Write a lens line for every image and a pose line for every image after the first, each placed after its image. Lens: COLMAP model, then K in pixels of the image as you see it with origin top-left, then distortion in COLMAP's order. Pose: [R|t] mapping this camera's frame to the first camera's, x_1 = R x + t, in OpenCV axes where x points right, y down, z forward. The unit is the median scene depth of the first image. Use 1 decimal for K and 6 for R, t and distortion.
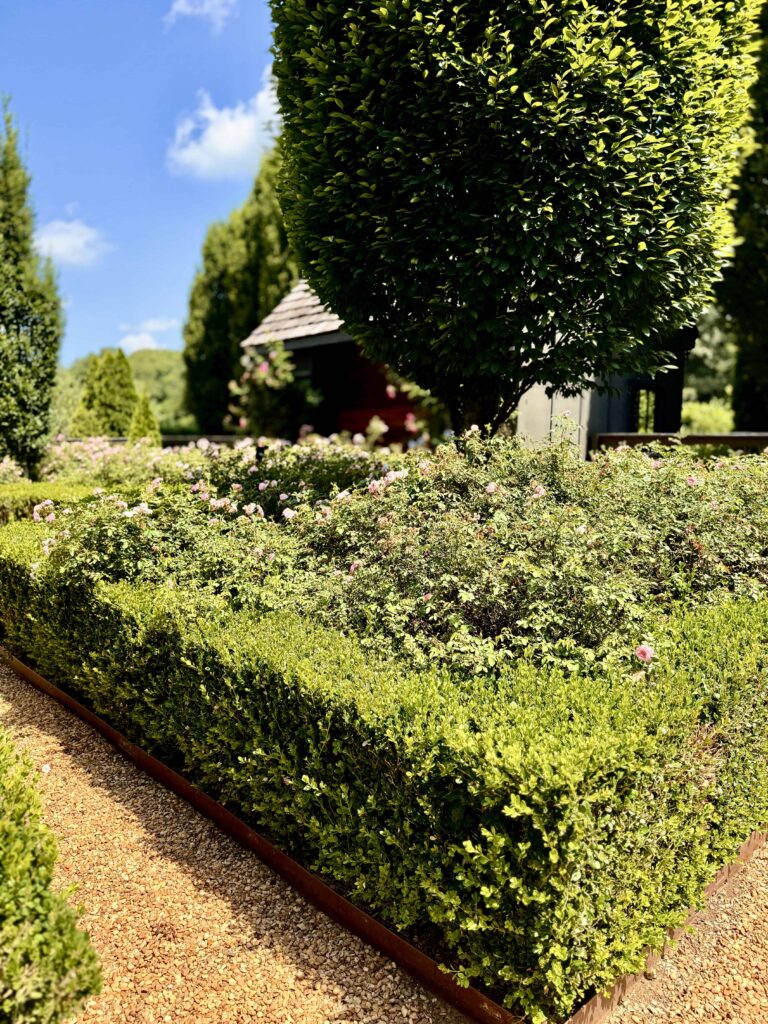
lens RADIAL K [[721.3, 0, 382.2], [0, 721.3, 513.7], [0, 0, 1]] dist [0.013558, -0.001179]
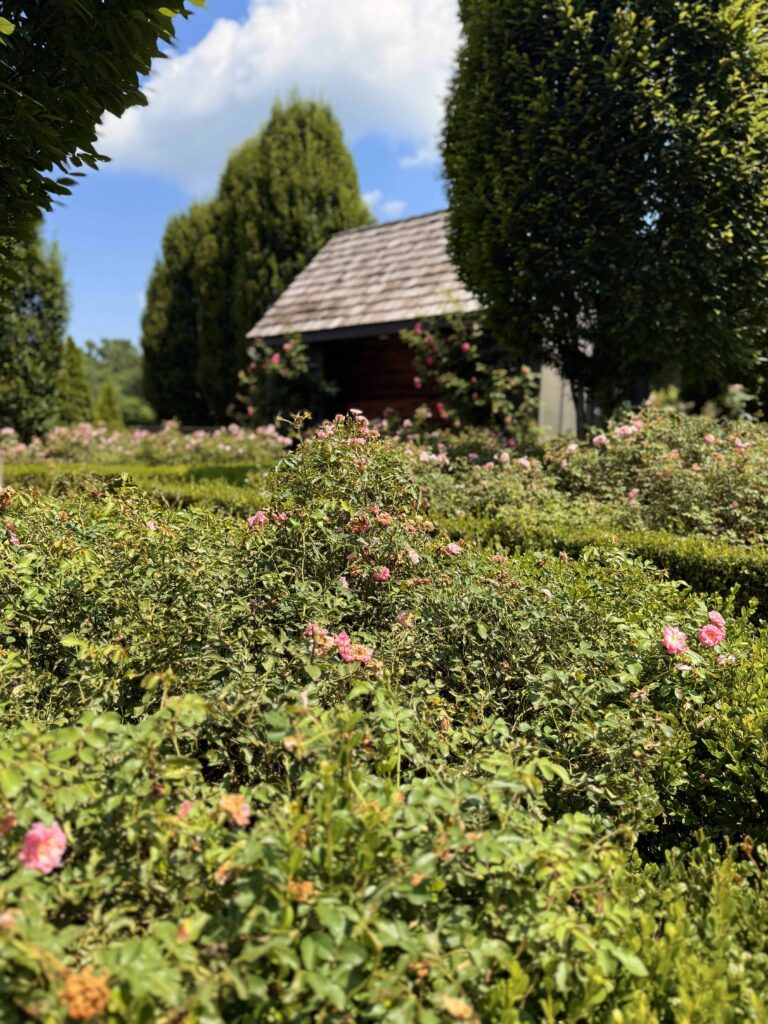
lens RADIAL K [[721.3, 0, 386.6], [0, 721.3, 508.9], [0, 0, 1]] dist [0.013558, -0.001179]
pose [[0.988015, 0.002453, 0.154337, -0.160607], [-0.000785, 0.999941, -0.010866, 0.026863], [-0.154354, 0.010614, 0.987959, -0.057610]]
